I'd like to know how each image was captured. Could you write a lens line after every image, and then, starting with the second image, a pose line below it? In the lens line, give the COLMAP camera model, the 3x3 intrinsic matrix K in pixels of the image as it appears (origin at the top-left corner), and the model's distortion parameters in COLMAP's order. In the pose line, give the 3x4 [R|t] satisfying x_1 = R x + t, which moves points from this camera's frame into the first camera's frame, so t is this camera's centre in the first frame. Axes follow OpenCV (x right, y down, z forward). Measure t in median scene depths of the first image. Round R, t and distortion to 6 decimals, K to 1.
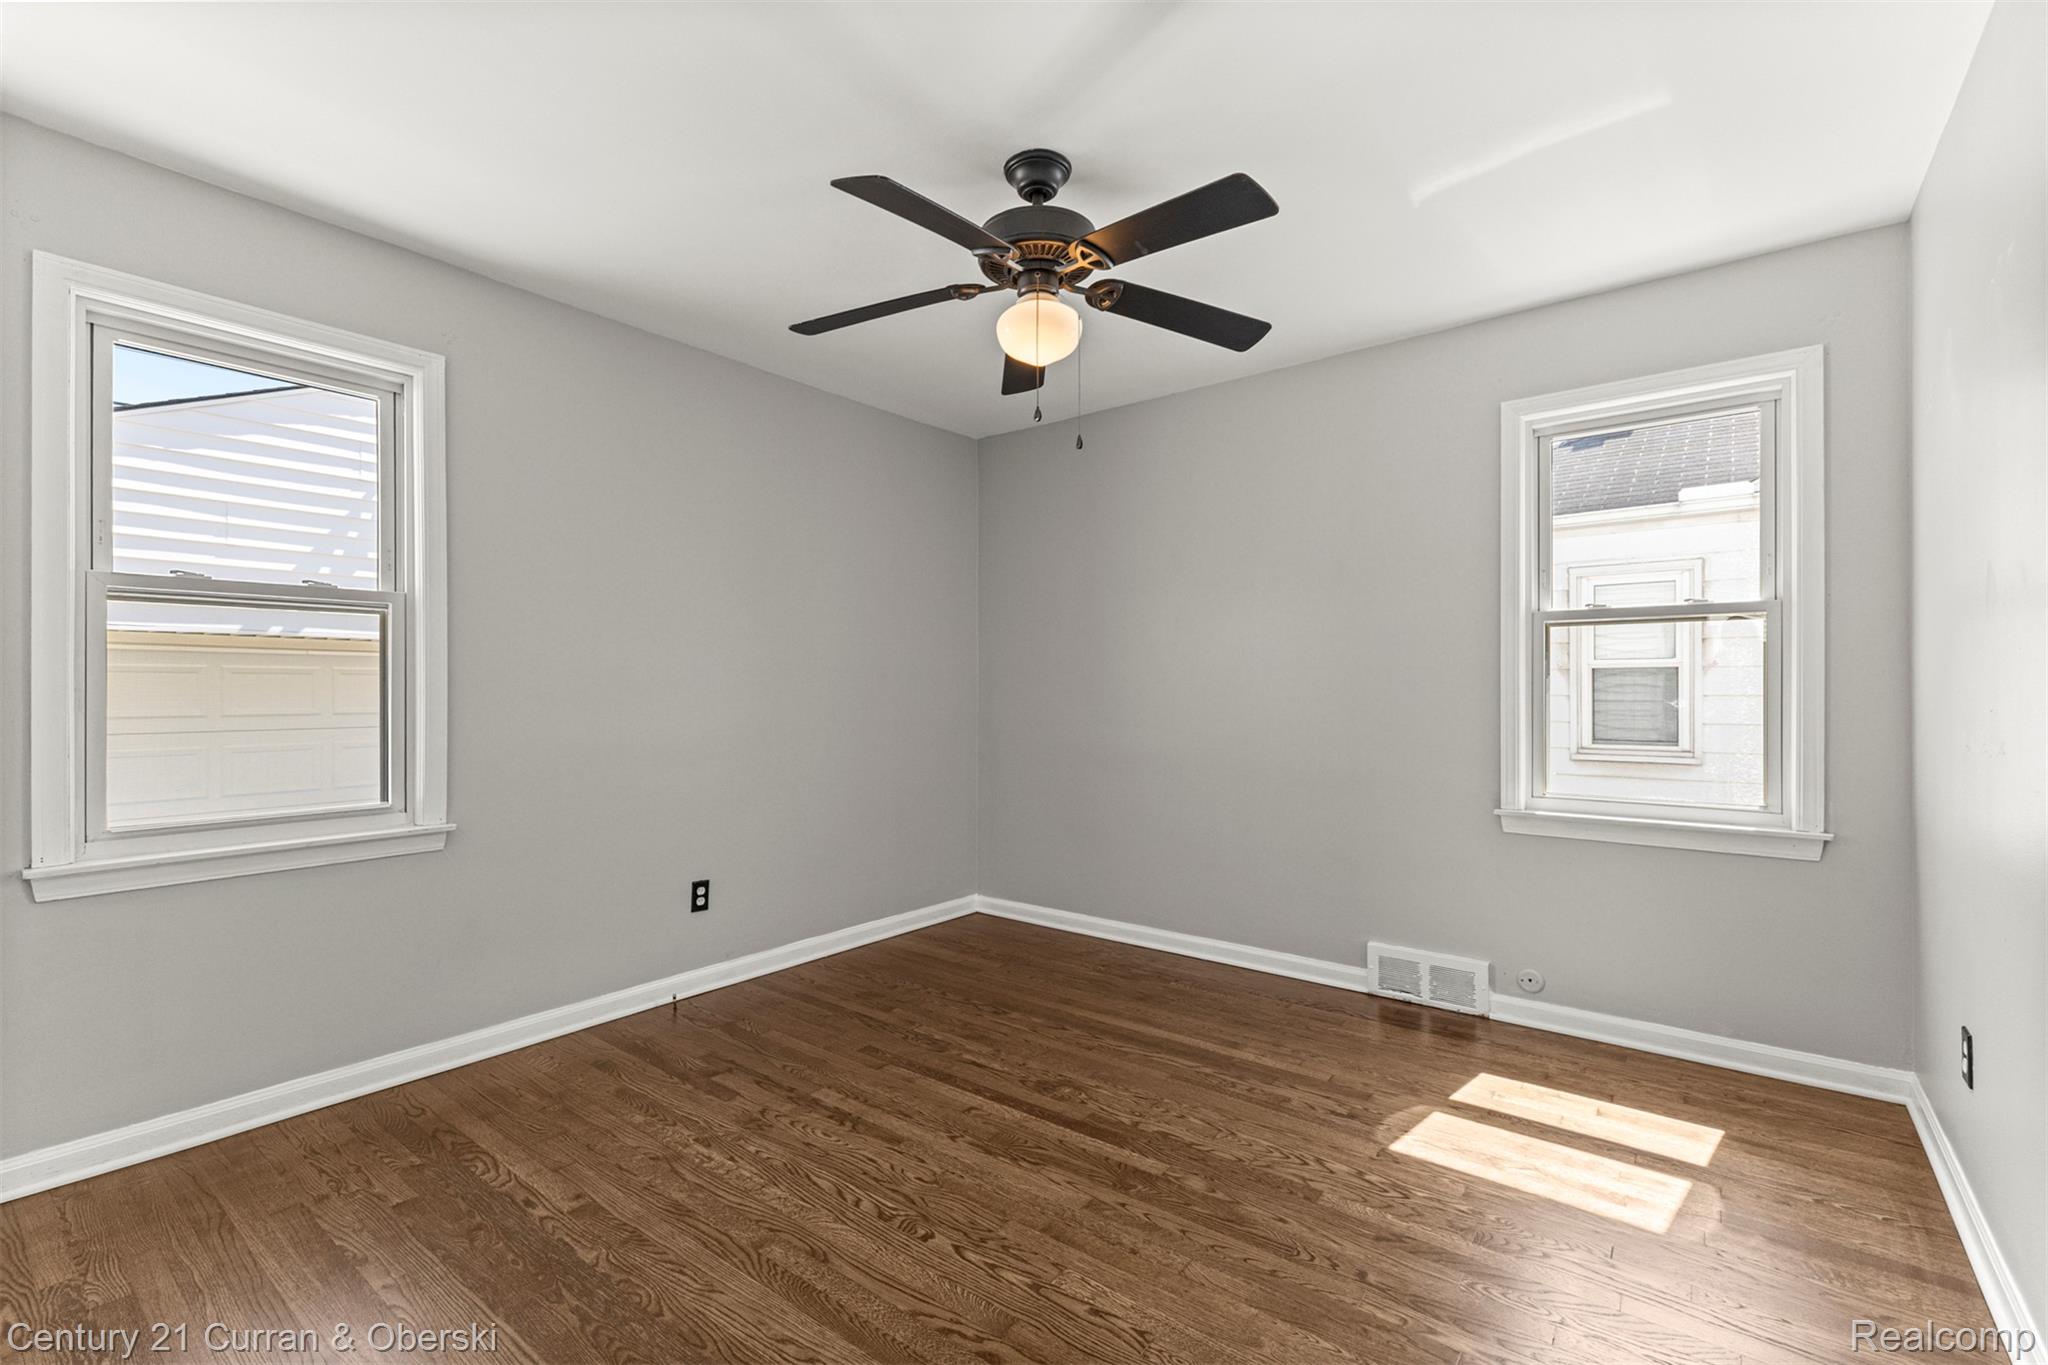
lens RADIAL K [[895.8, 0, 1020.0], [0, 895.8, 683.7], [0, 0, 1]] dist [0.001439, 0.000098]
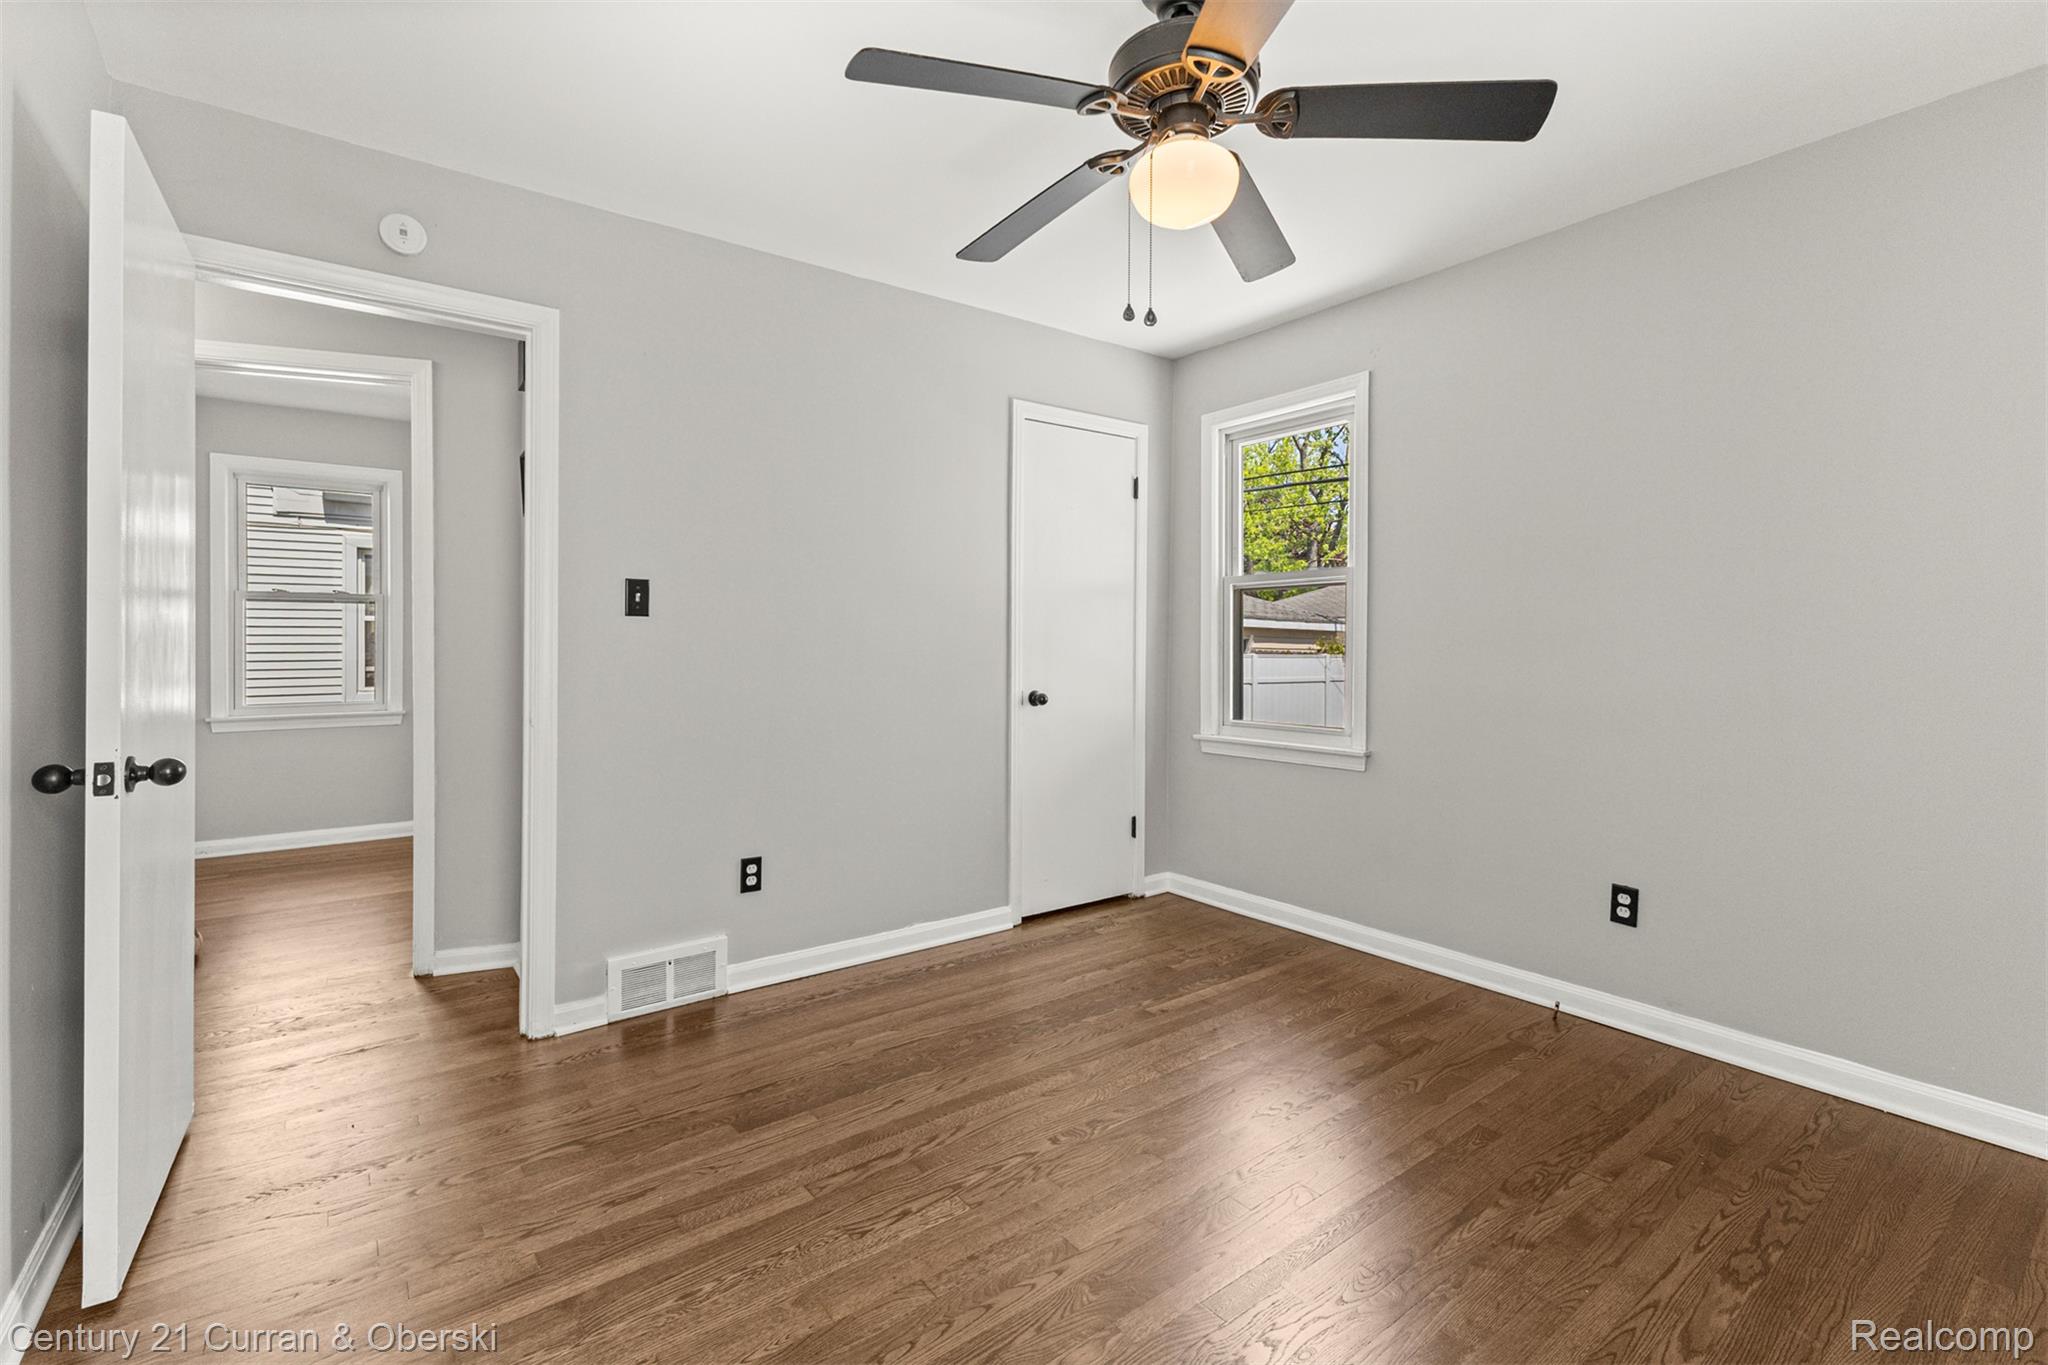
lens RADIAL K [[895.8, 0, 1020.0], [0, 895.8, 683.7], [0, 0, 1]] dist [0.001439, 0.000098]
pose [[-0.261583, 0.042241, -0.964256, 0.641316], [0.001374, 0.999057, 0.043393, 0.011819], [0.965180, 0.010026, -0.261394, 0.852723]]
